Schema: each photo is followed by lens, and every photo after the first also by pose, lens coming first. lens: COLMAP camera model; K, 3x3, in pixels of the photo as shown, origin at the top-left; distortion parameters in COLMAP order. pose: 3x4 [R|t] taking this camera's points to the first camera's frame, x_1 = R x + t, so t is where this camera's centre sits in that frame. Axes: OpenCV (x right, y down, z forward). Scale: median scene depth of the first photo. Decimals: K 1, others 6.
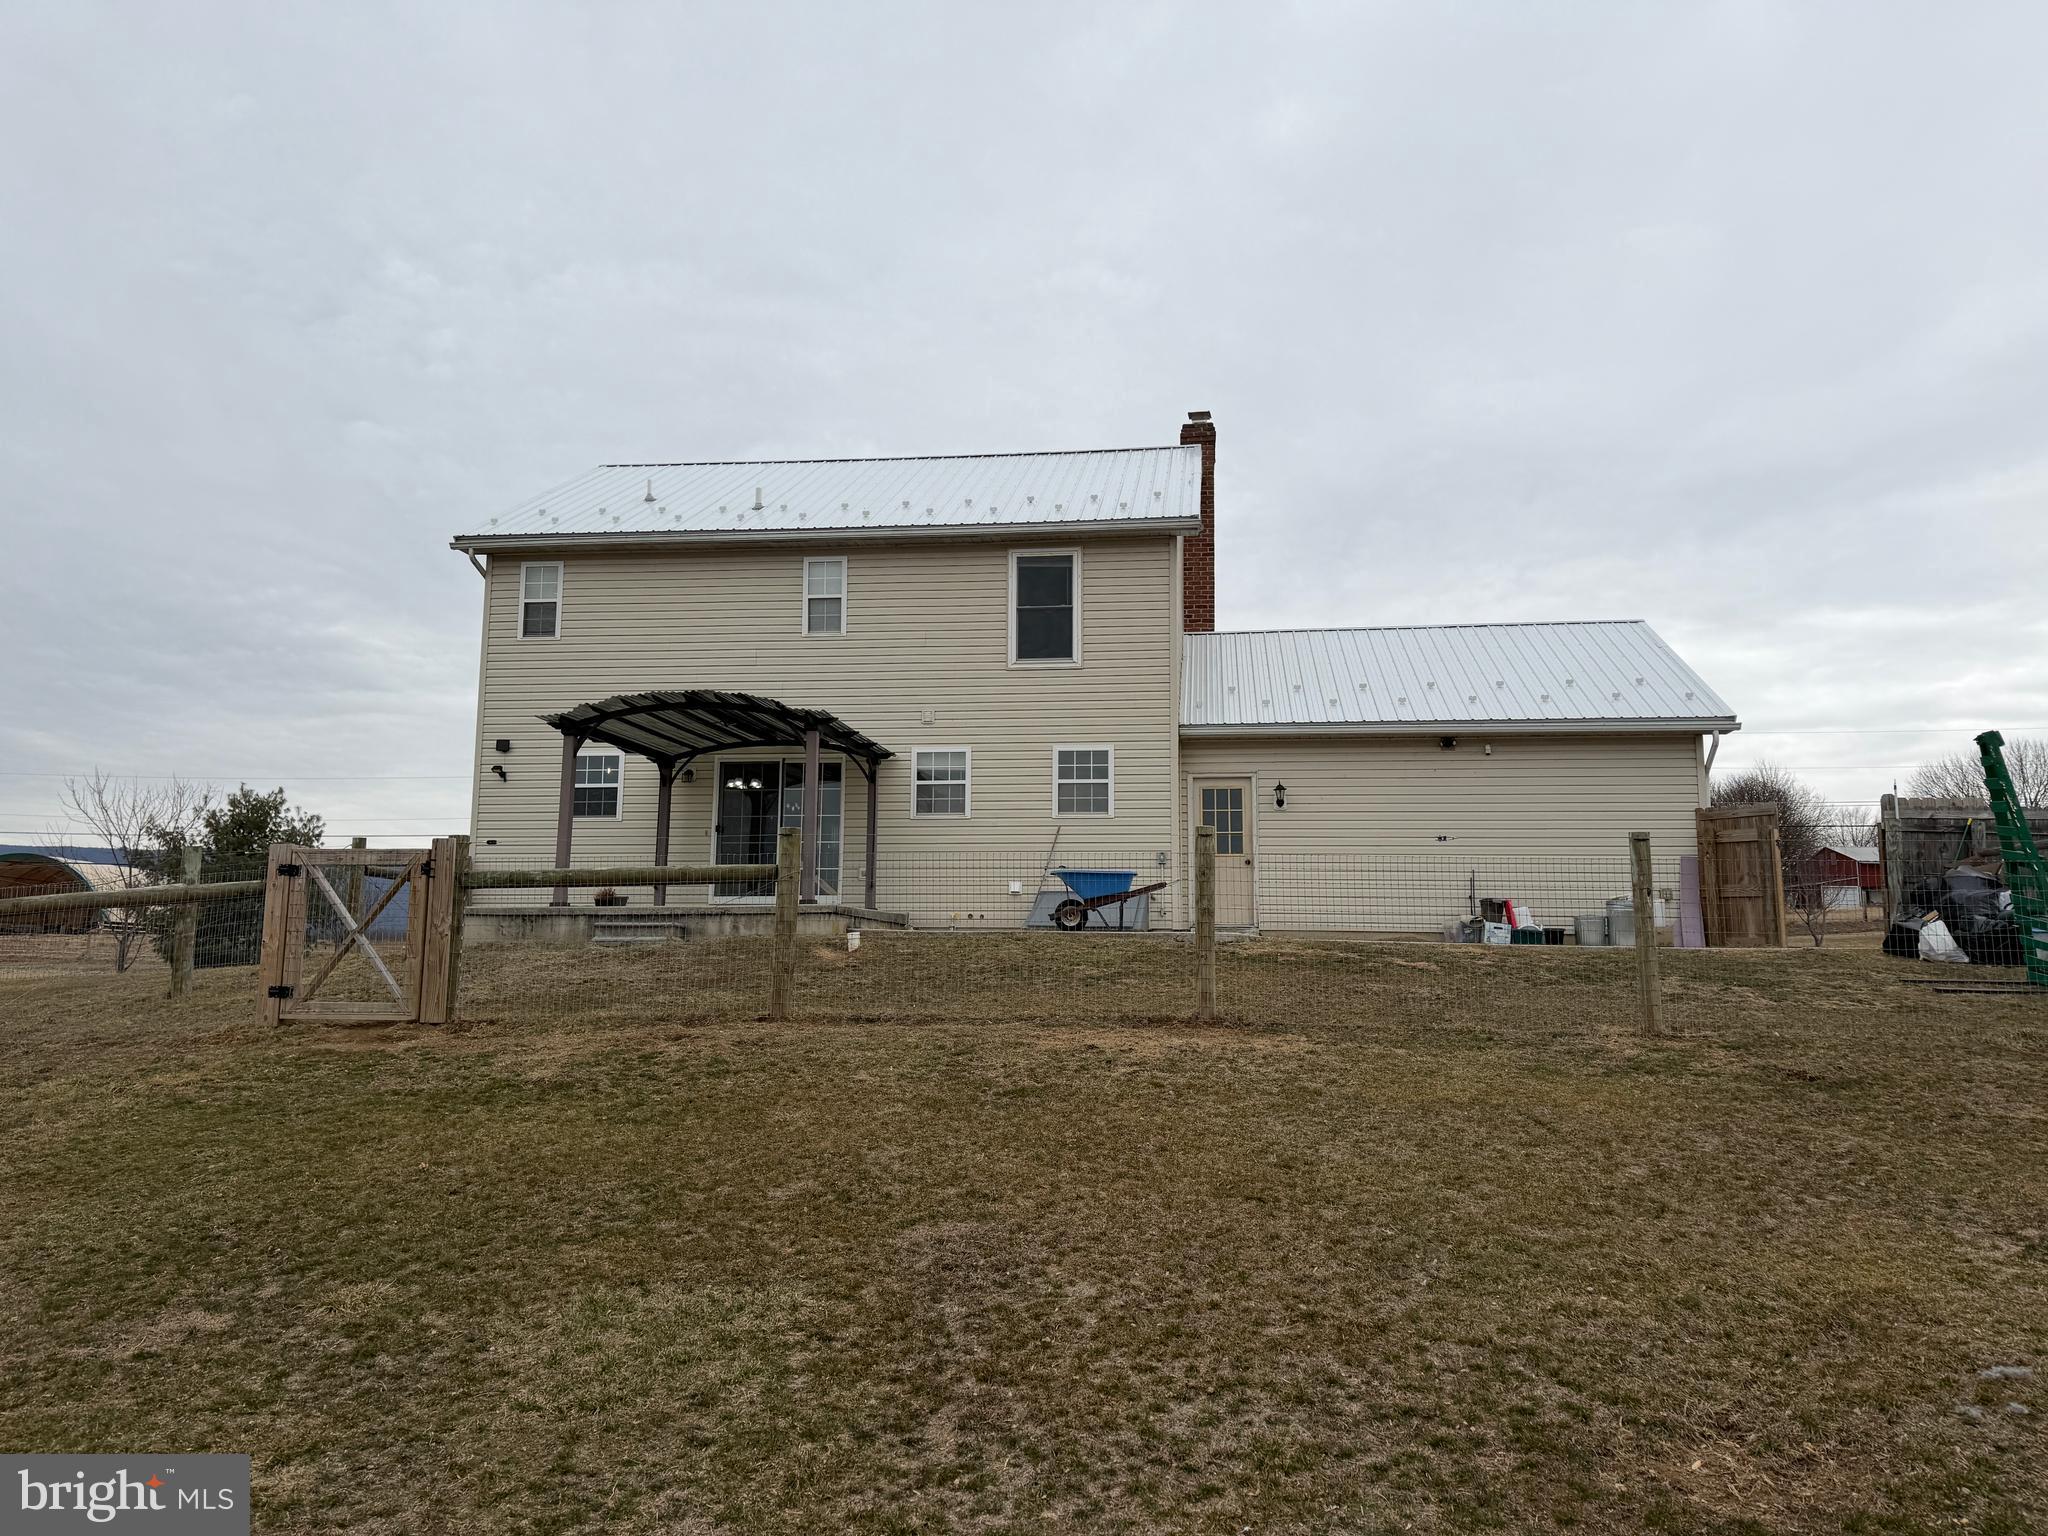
lens RADIAL K [[1426.8, 0, 1022.5], [0, 1426.8, 757.7], [0, 0, 1]] dist [0.078443, -0.078888]
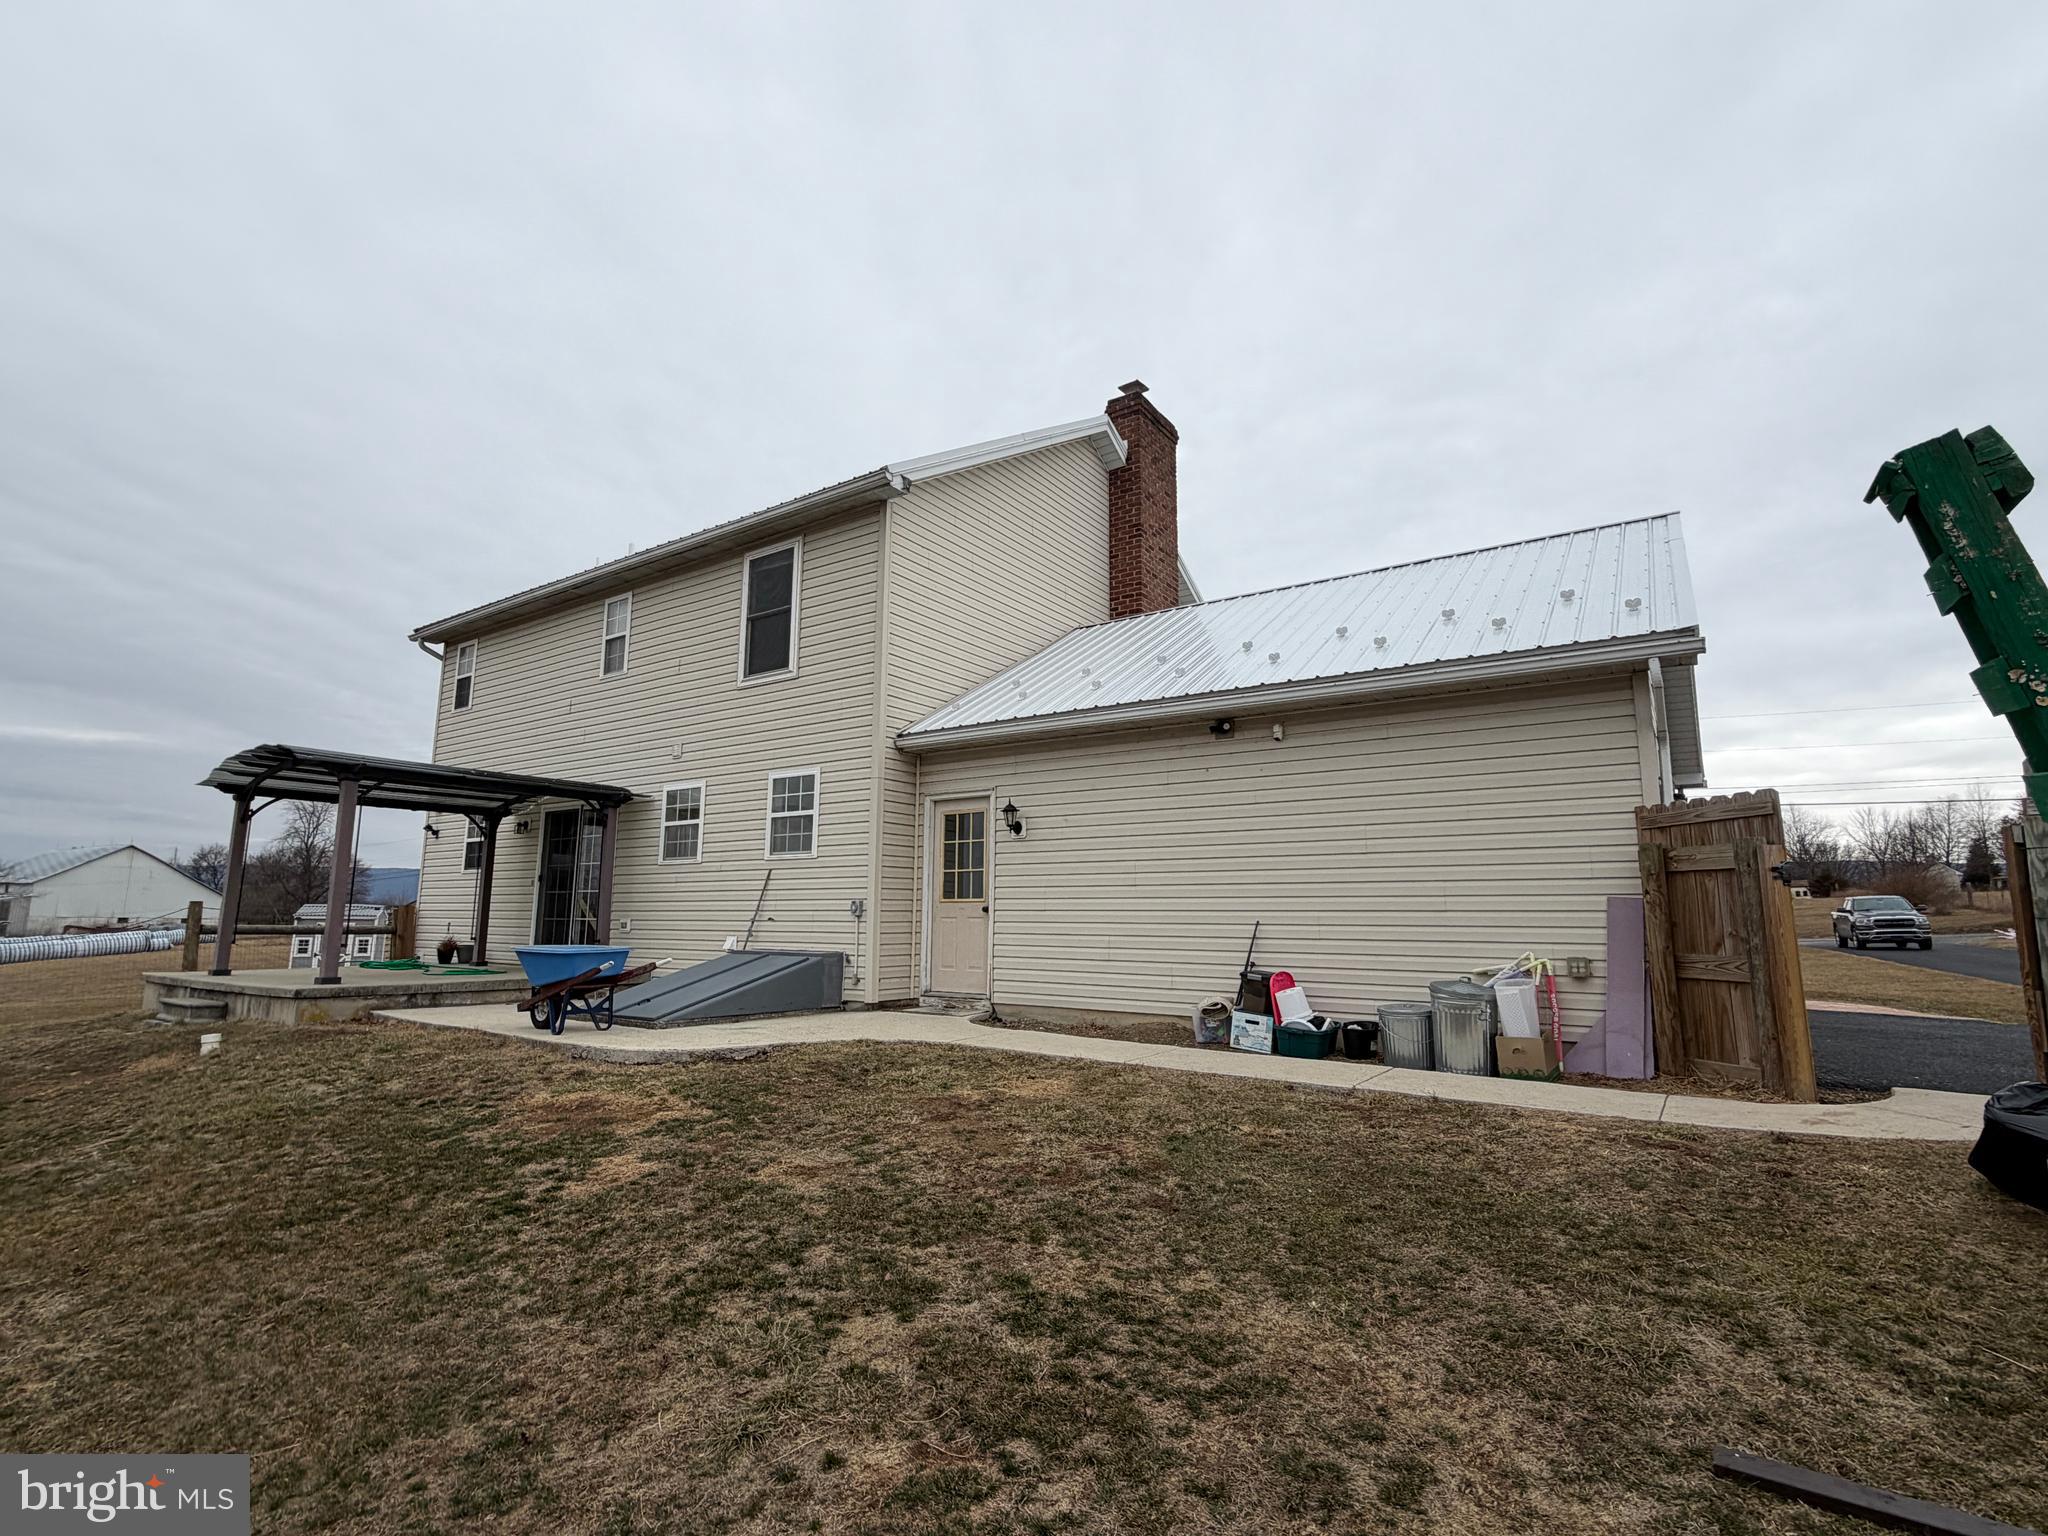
lens RADIAL K [[968.0, 0, 1018.0], [0, 968.0, 770.1], [0, 0, 1]] dist [-0.004510, -0.000010]
pose [[0.892384, -0.071754, -0.445536, 0.405887], [0.063041, 0.997419, -0.034366, 0.018543], [0.446852, 0.002581, 0.894604, 0.553708]]
